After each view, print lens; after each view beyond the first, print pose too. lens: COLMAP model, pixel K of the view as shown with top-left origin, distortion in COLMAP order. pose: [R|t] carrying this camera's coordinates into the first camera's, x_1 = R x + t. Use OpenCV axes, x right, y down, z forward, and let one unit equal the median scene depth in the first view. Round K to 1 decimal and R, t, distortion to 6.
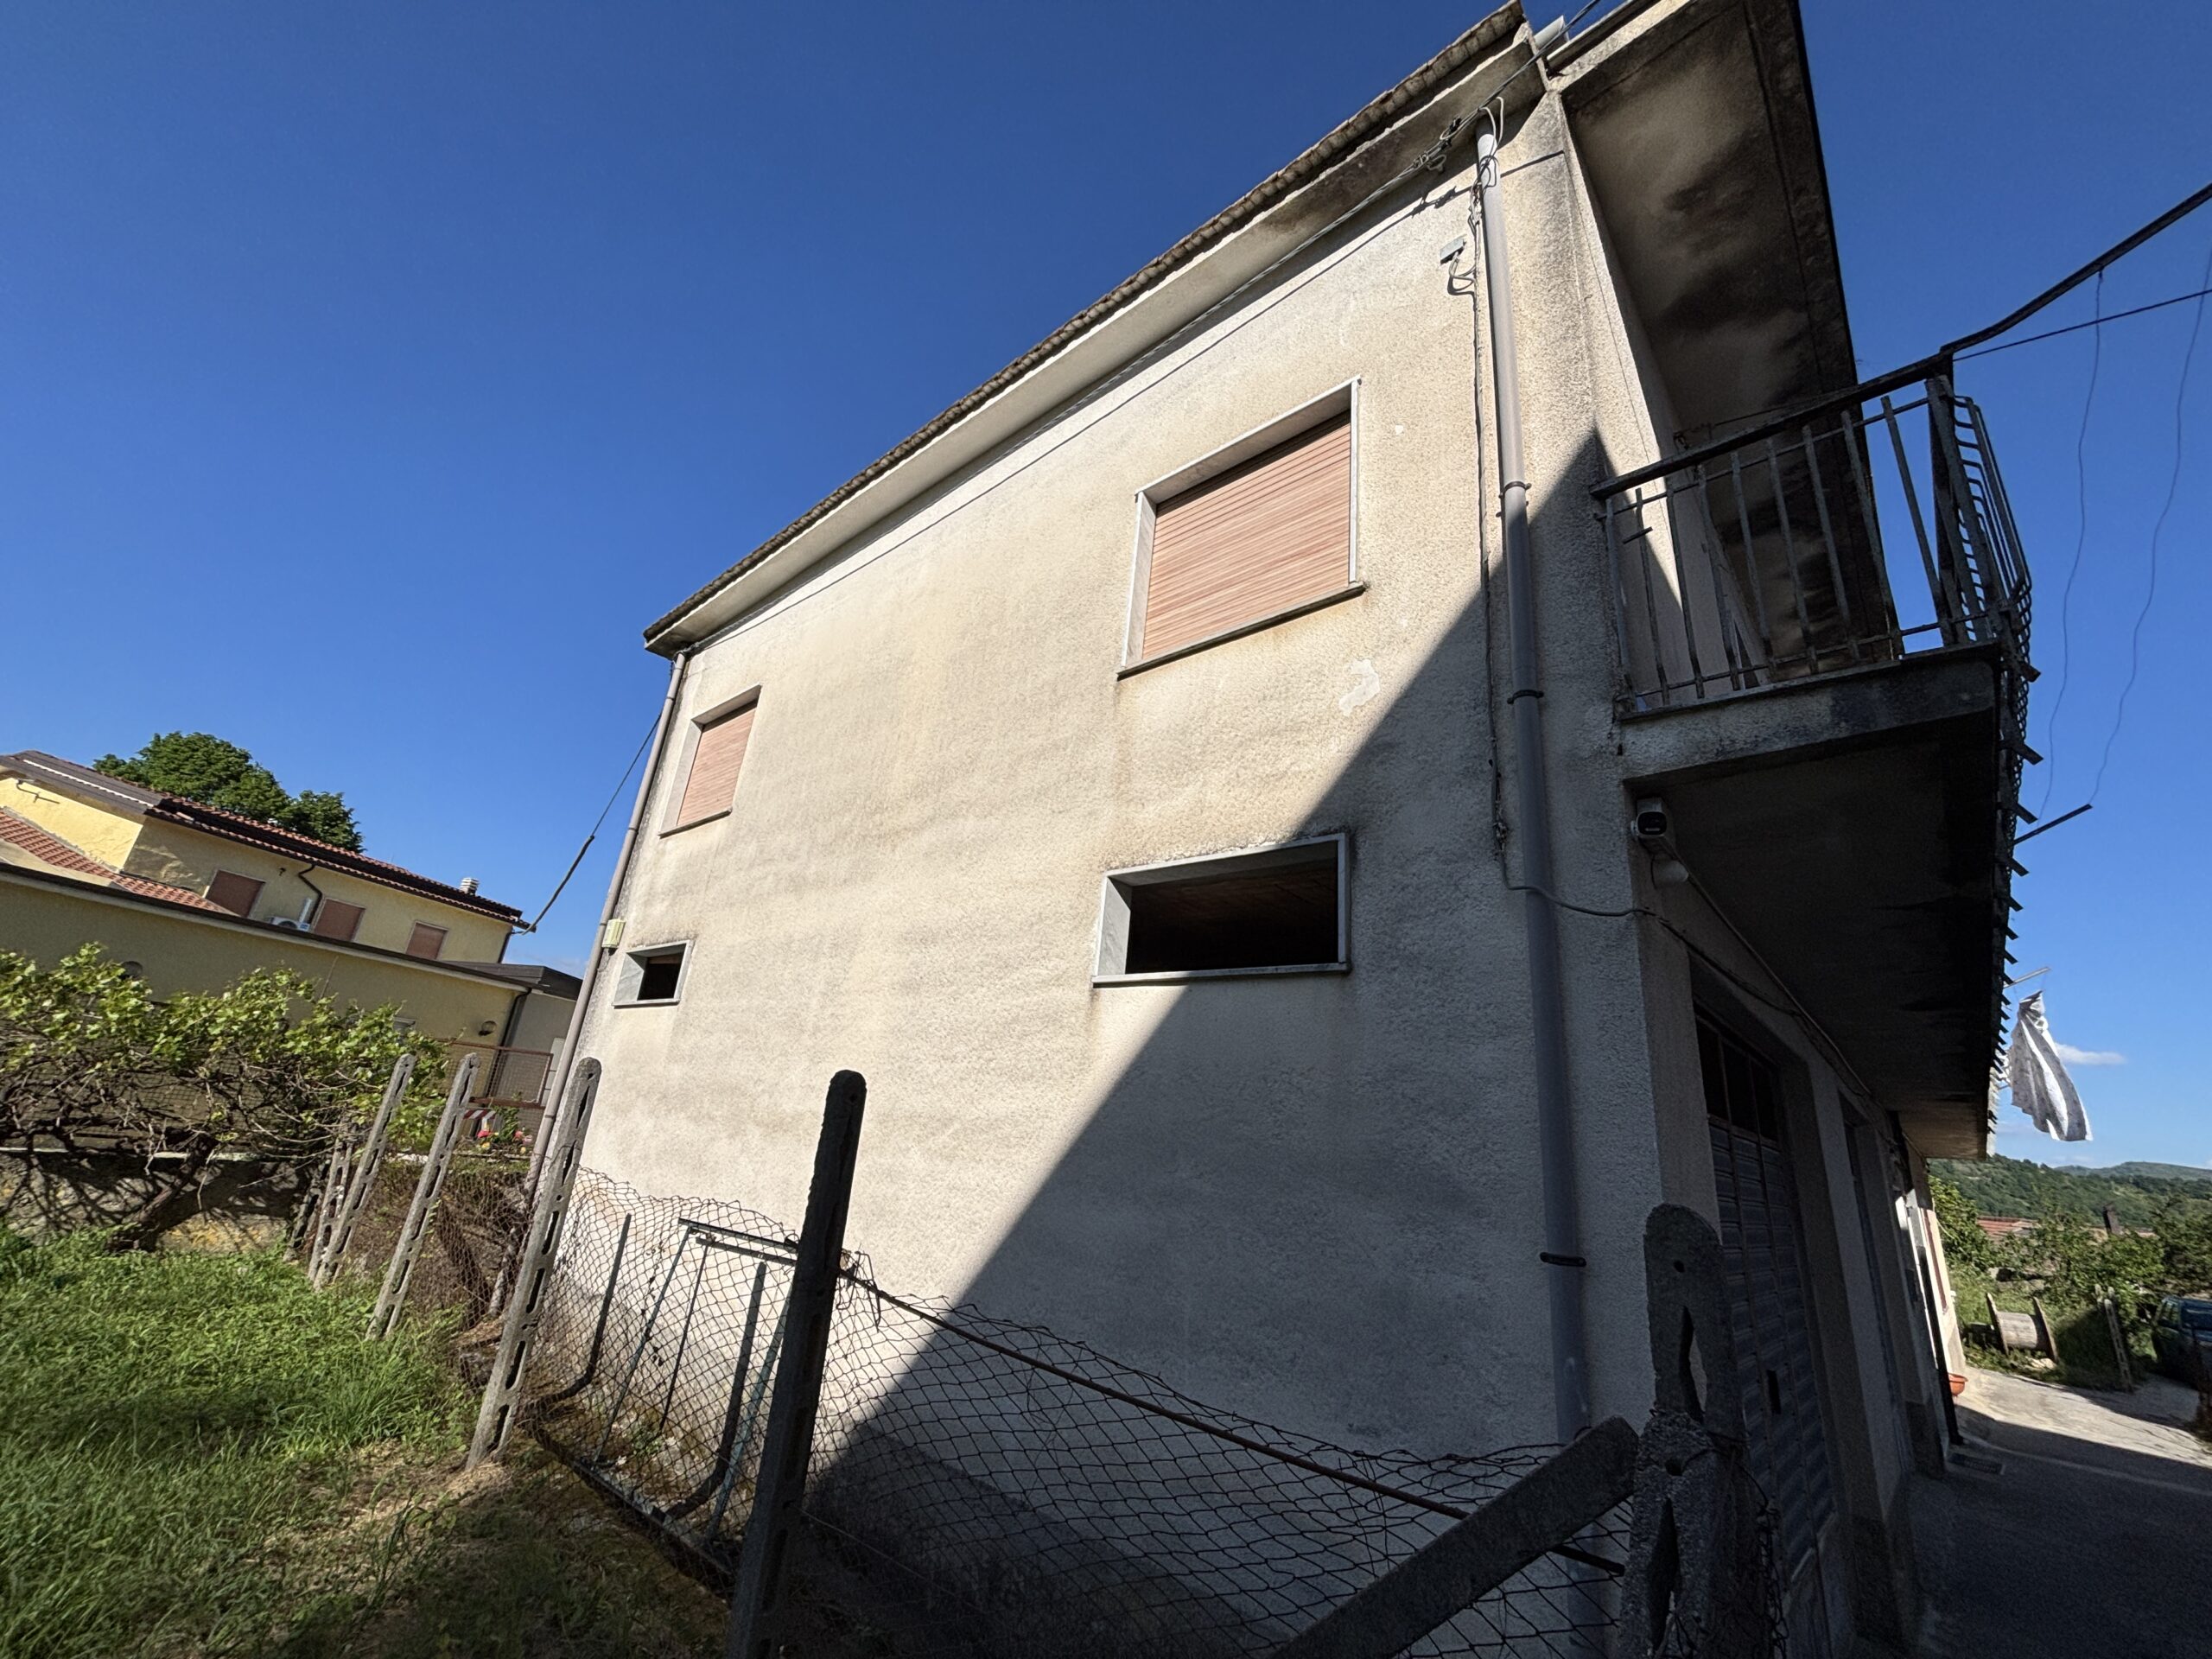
lens RADIAL K [[896.3, 0, 1106.1], [0, 896.3, 826.3], [0, 0, 1]] dist [-0.003390, 0.000178]
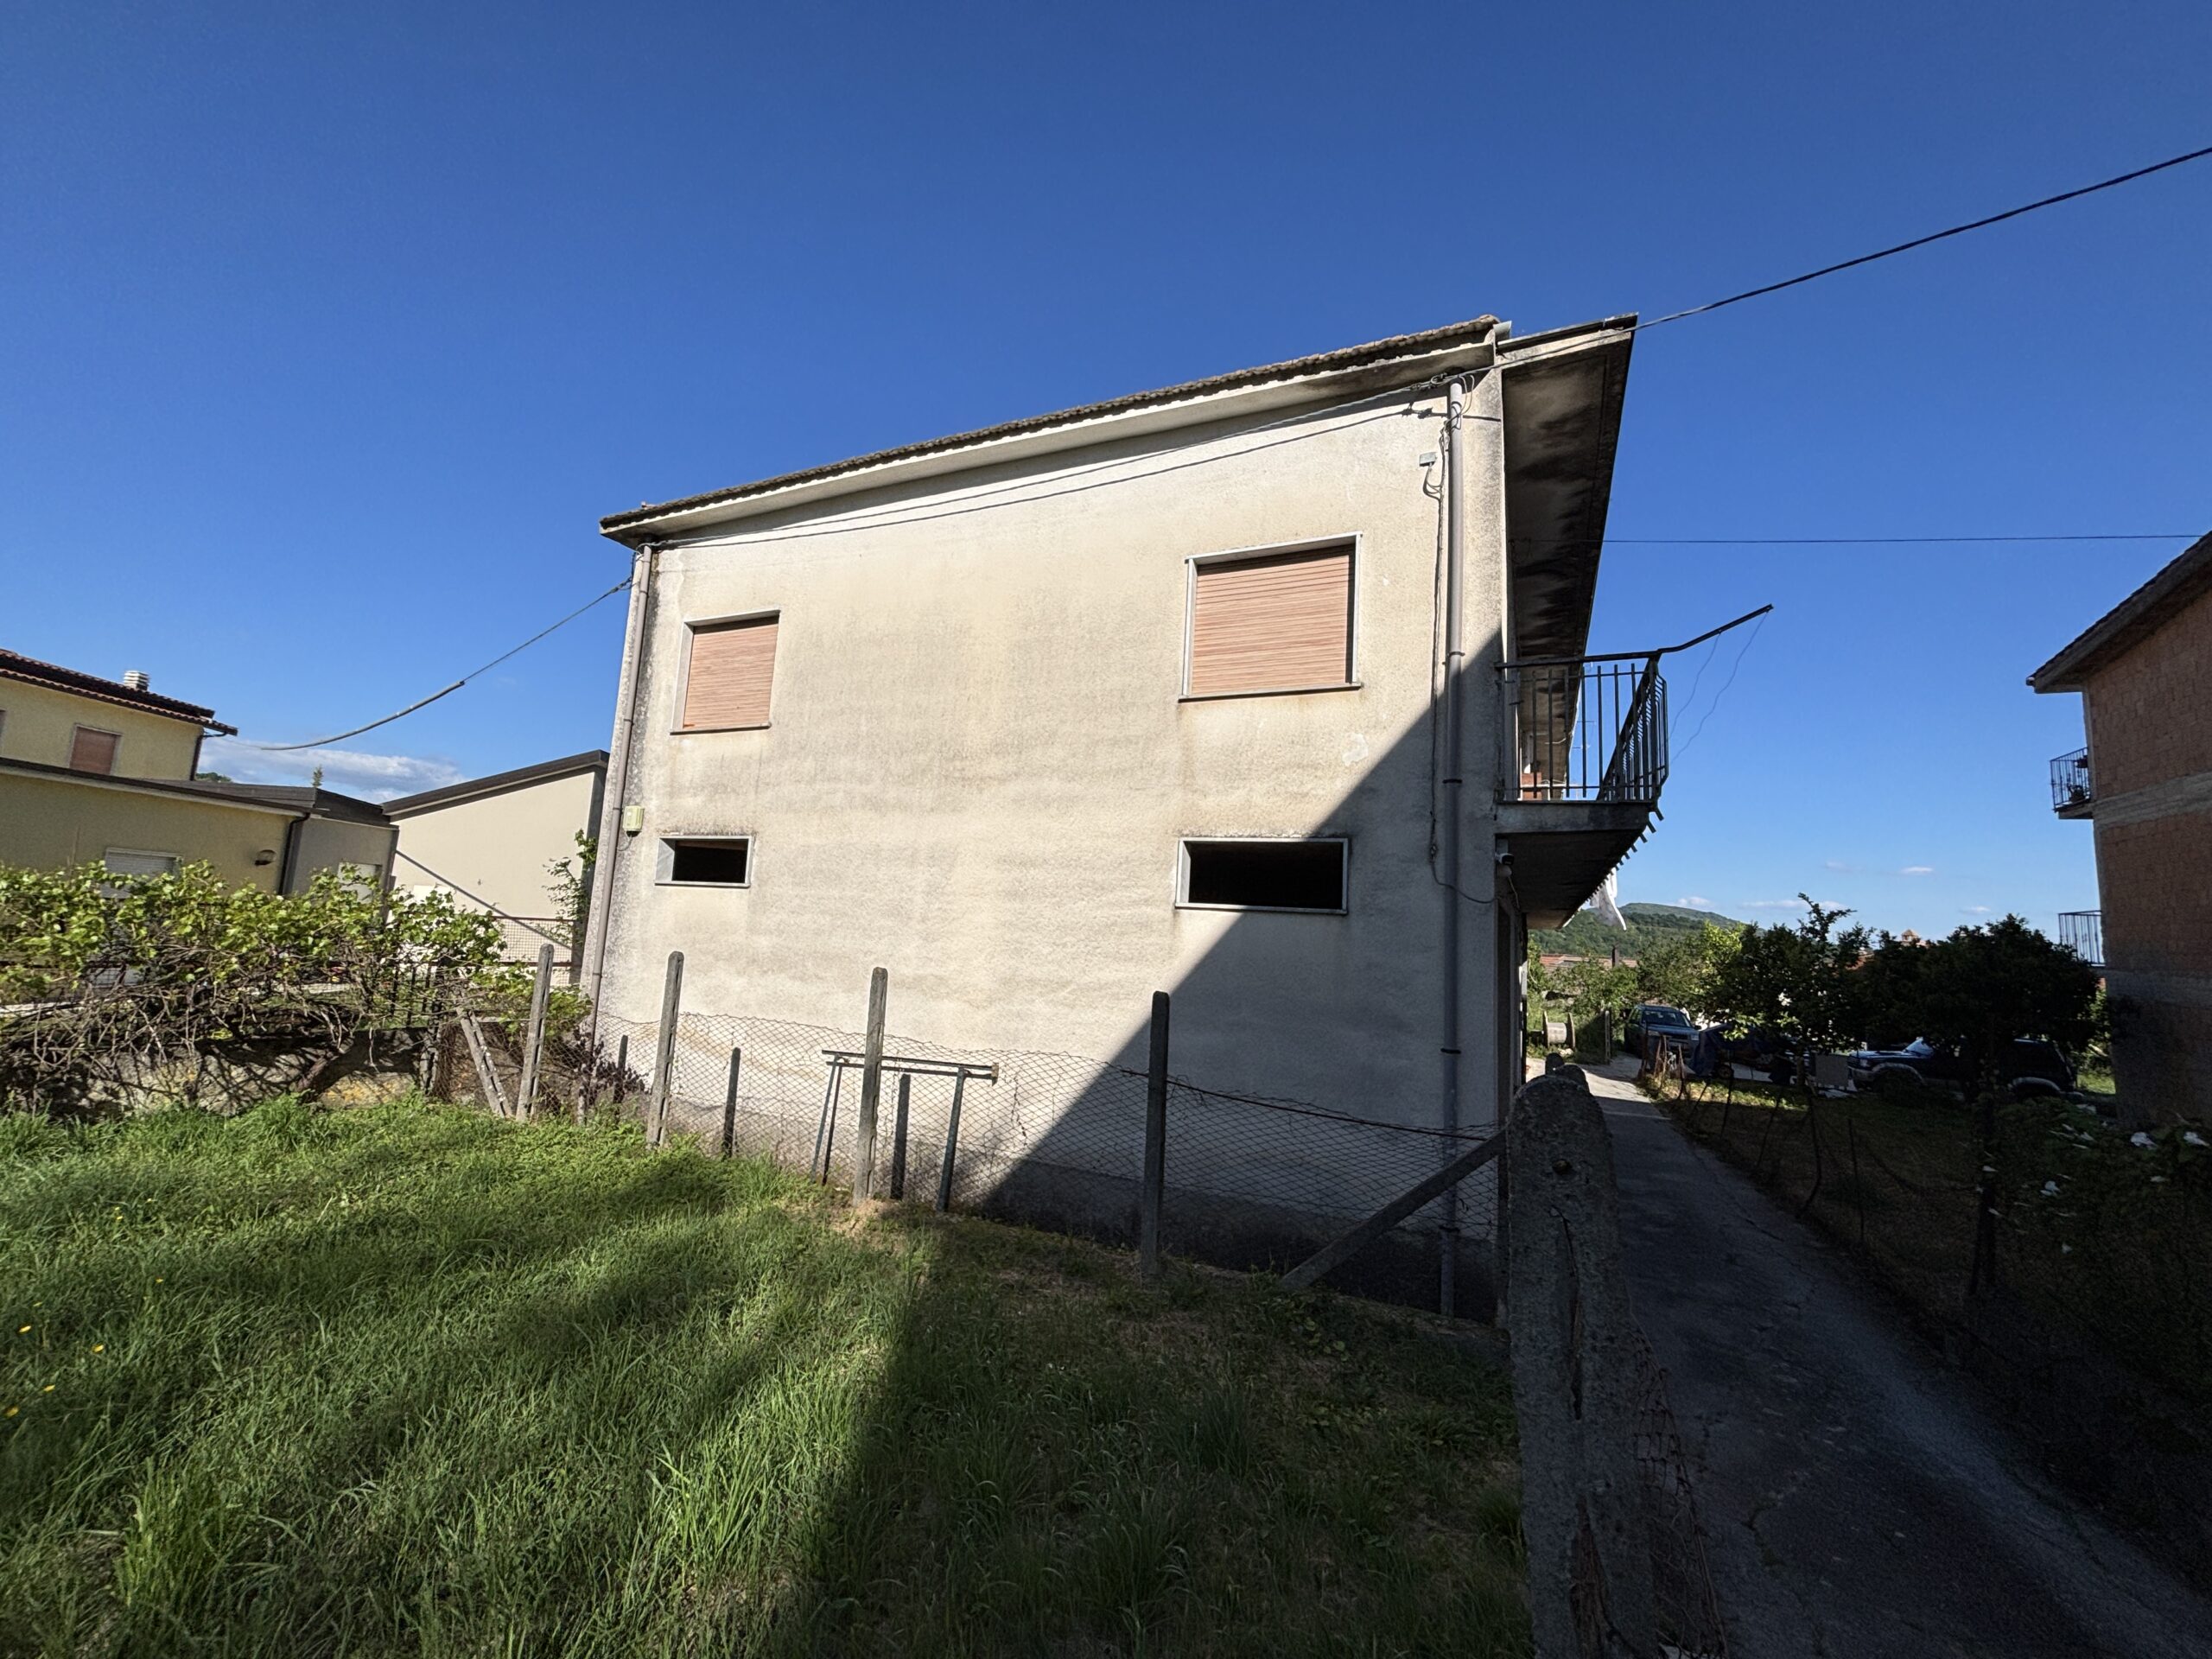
lens RADIAL K [[896.3, 0, 1103.2], [0, 896.3, 834.4], [0, 0, 1]] dist [-0.003390, 0.000178]
pose [[0.957565, -0.013321, 0.287909, -0.515810], [-0.059040, 0.968682, 0.241183, -0.287844], [-0.282105, -0.247946, 0.926790, -0.388211]]
